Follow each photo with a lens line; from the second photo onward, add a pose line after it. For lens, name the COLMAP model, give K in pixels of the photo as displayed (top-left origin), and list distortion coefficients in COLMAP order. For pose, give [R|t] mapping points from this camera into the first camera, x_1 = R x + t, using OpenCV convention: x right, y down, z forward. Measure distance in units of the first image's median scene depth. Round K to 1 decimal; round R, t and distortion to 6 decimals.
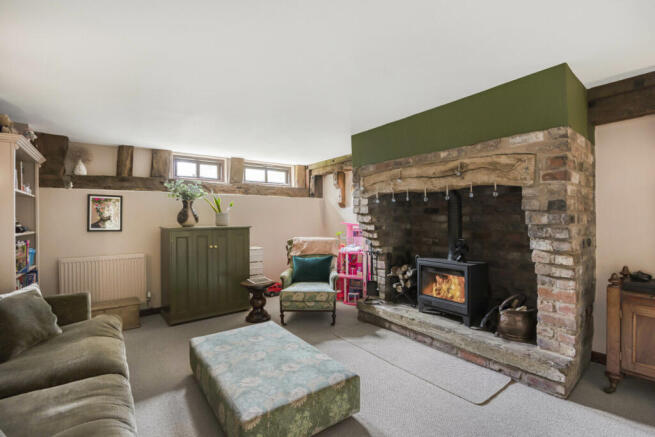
lens RADIAL K [[303.6, 0, 327.5], [0, 303.6, 218.5], [0, 0, 1]] dist [0.014372, -0.000708]
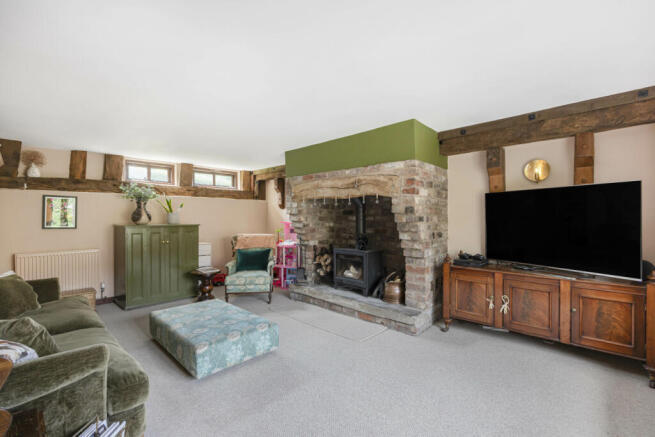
lens RADIAL K [[303.6, 0, 327.5], [0, 303.6, 218.5], [0, 0, 1]] dist [0.014372, -0.000708]
pose [[0.987983, 0.004202, 0.154506, 0.066429], [-0.004277, 0.999991, 0.000148, 0.000996], [-0.154504, -0.000806, 0.987992, -0.295719]]
